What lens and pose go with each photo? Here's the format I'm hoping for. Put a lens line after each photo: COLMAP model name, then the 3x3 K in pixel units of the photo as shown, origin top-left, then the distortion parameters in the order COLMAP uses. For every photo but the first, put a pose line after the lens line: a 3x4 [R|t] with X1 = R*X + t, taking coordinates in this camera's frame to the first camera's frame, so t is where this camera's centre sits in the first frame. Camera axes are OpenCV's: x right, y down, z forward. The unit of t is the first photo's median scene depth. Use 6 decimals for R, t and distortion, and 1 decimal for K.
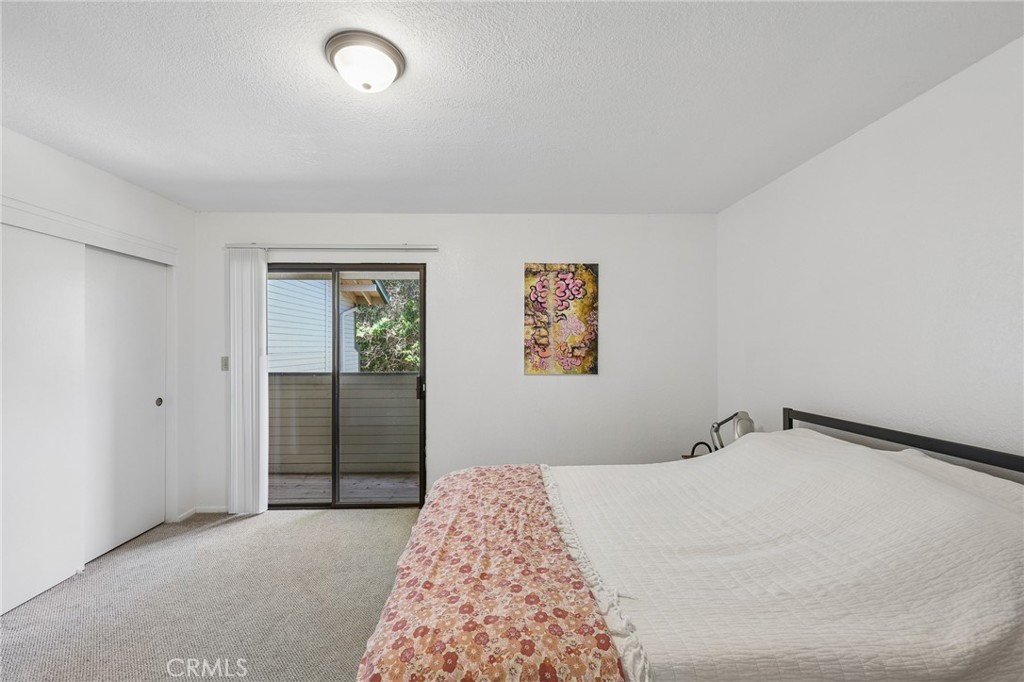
lens RADIAL K [[412.1, 0, 513.8], [0, 412.1, 336.7], [0, 0, 1]] dist [-0.001176, 0.000642]
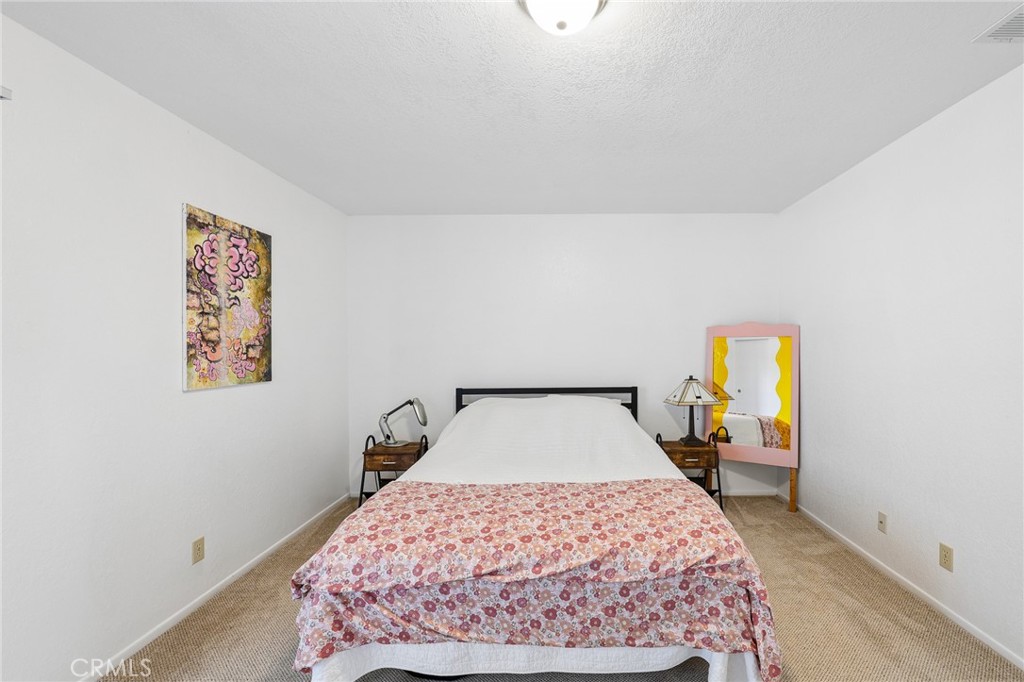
lens RADIAL K [[412.1, 0, 512.3], [0, 412.1, 342.6], [0, 0, 1]] dist [-0.001176, 0.000642]
pose [[0.168507, 0.003686, 0.985694, -0.475214], [-0.003328, 0.999989, -0.003171, 0.021333], [-0.985695, -0.002746, 0.168517, 0.435193]]
